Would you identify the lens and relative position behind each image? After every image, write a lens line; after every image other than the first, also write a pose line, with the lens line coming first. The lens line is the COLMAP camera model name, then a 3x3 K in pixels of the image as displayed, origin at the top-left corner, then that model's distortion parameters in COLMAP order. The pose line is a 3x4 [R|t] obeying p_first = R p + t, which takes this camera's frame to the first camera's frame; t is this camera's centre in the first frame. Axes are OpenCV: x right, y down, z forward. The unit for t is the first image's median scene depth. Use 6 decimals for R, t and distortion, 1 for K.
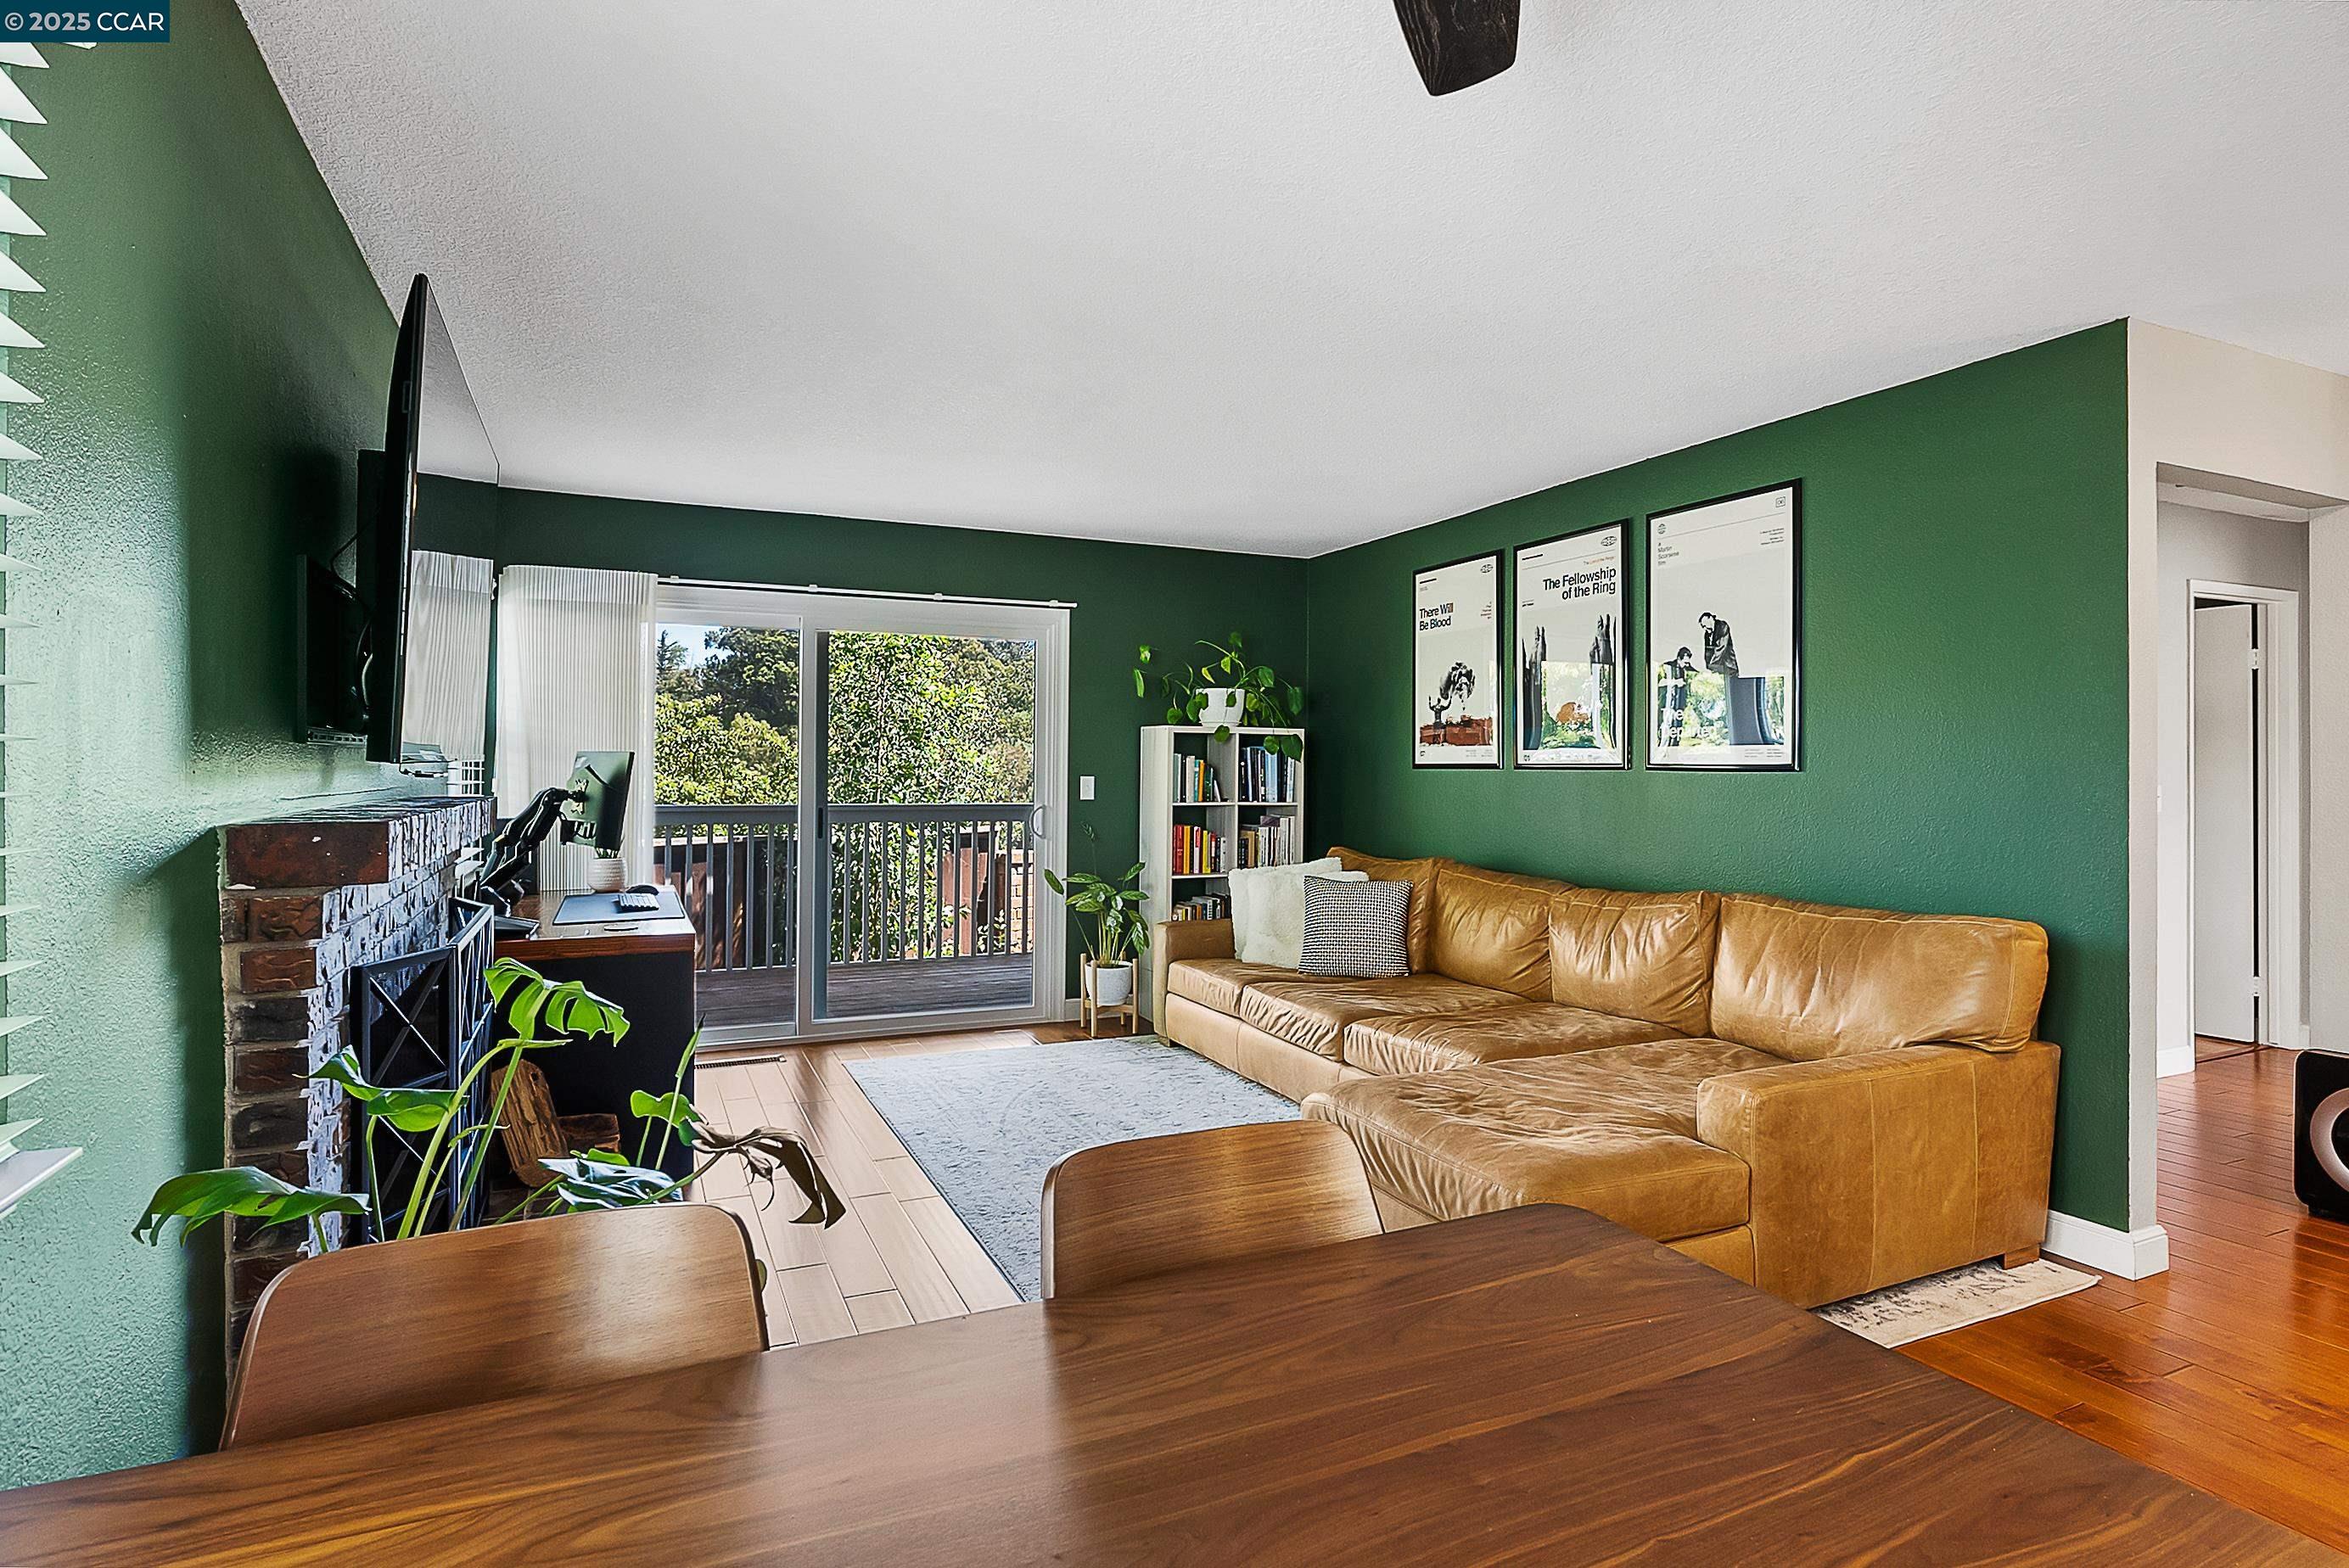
lens RADIAL K [[1210.3, 0, 1164.9], [0, 1210.3, 755.8], [0, 0, 1]] dist [-0.004255, -0.000359]
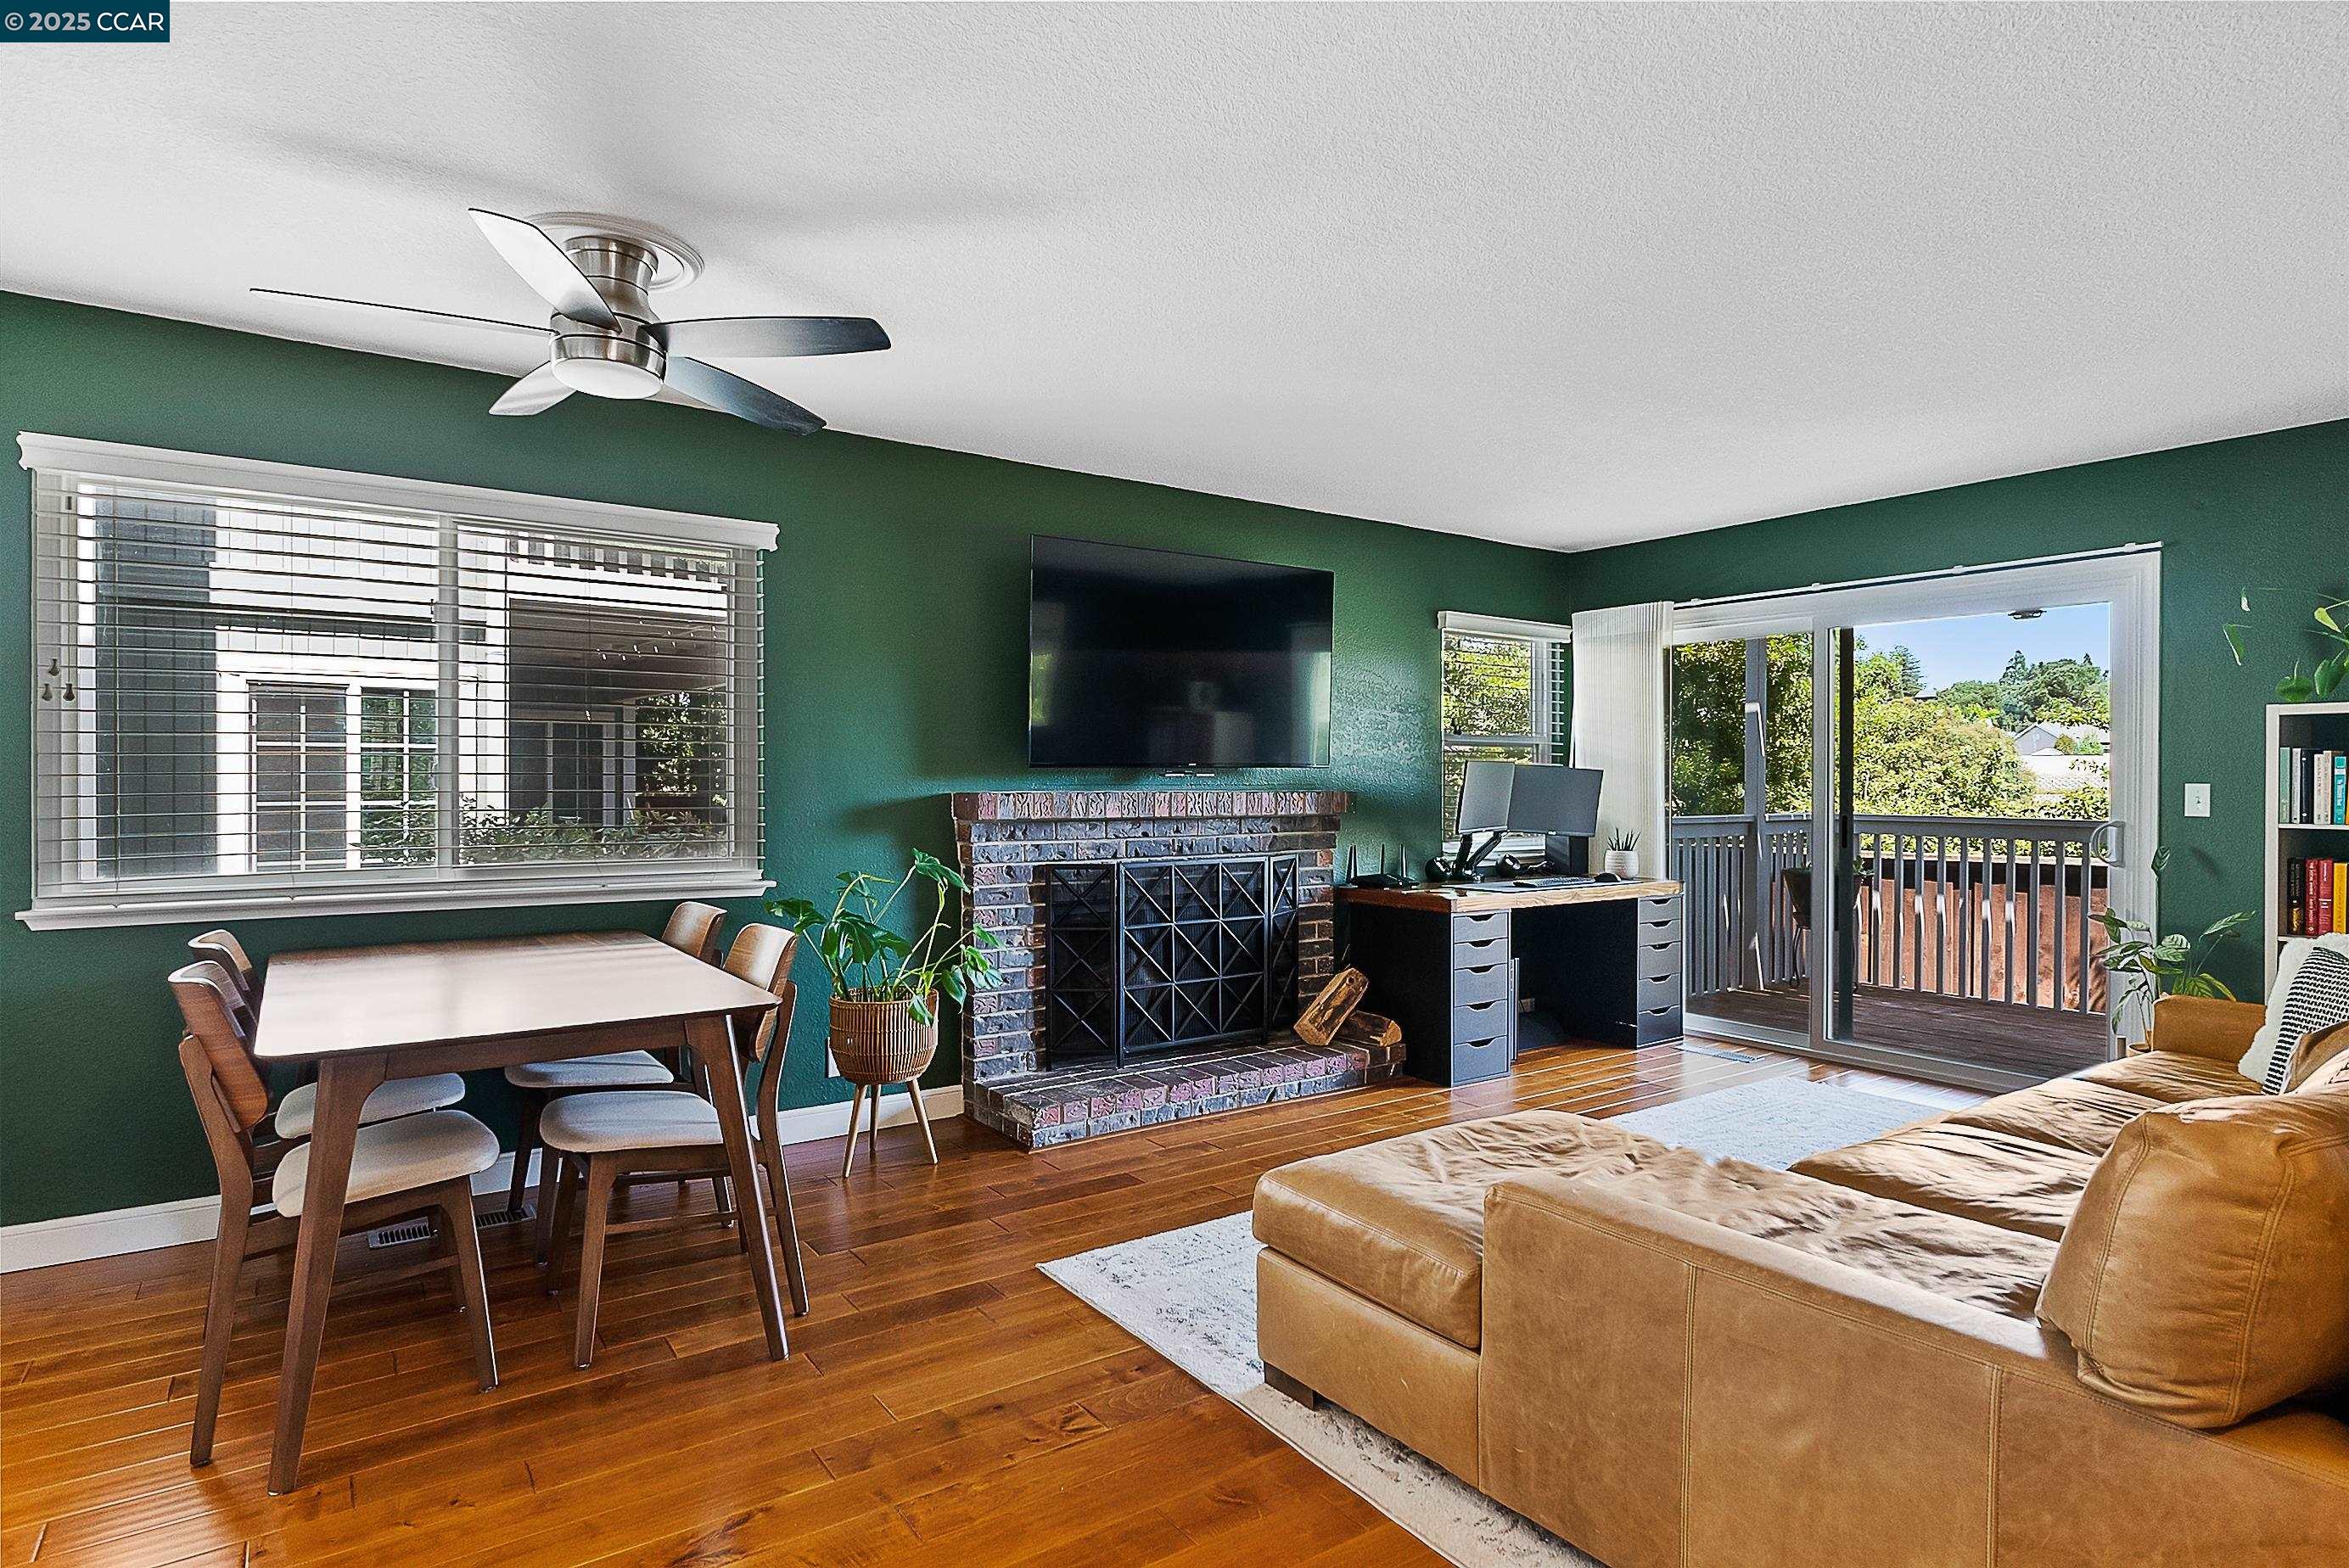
lens RADIAL K [[1232.5, 0, 1190.8], [0, 1232.5, 781.1], [0, 0, 1]] dist [-0.001414, -0.000285]
pose [[0.187461, -0.002132, -0.982270, 0.624834], [0.007881, 0.999969, -0.000667, 0.013794], [0.982240, -0.007617, 0.187472, 0.351148]]
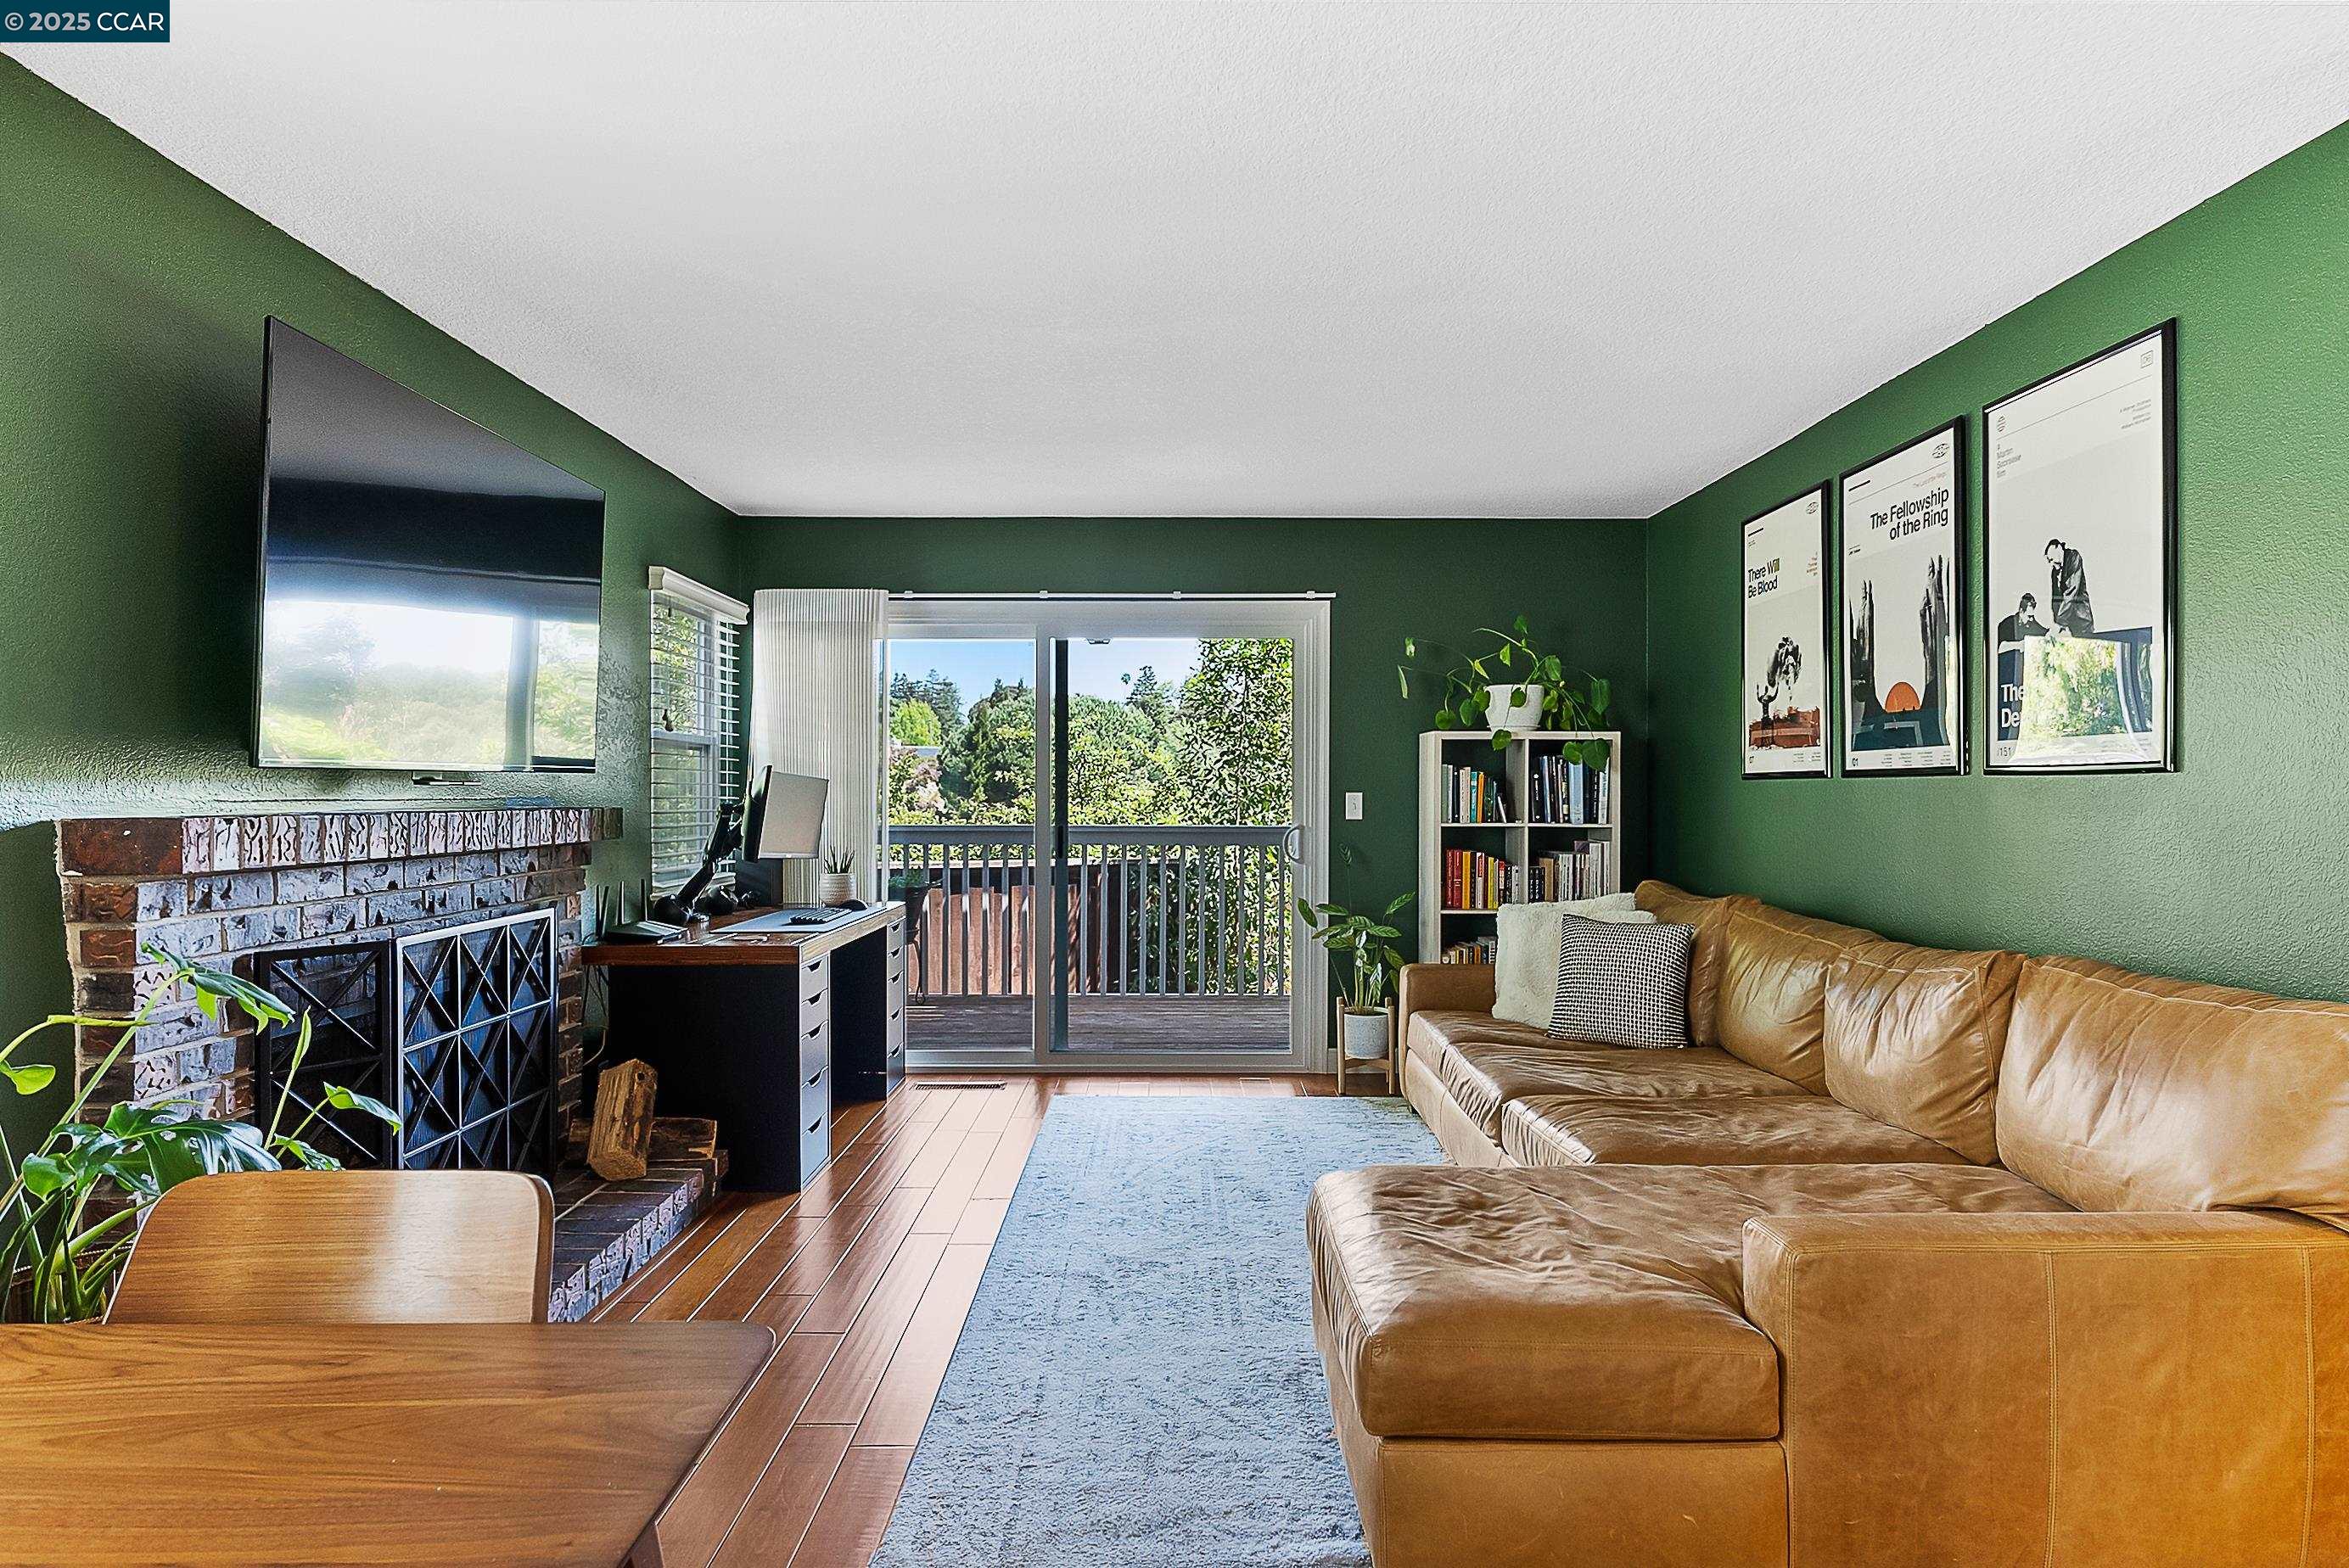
lens RADIAL K [[1323.3, 0, 1174.5], [0, 1323.3, 784.0], [0, 0, 1]] dist [-0.002946, -0.001803]
pose [[0.910812, -0.007066, -0.412760, 0.248951], [0.008044, 0.999967, 0.000633, 0.011104], [0.412742, -0.003897, 0.910840, 0.102361]]
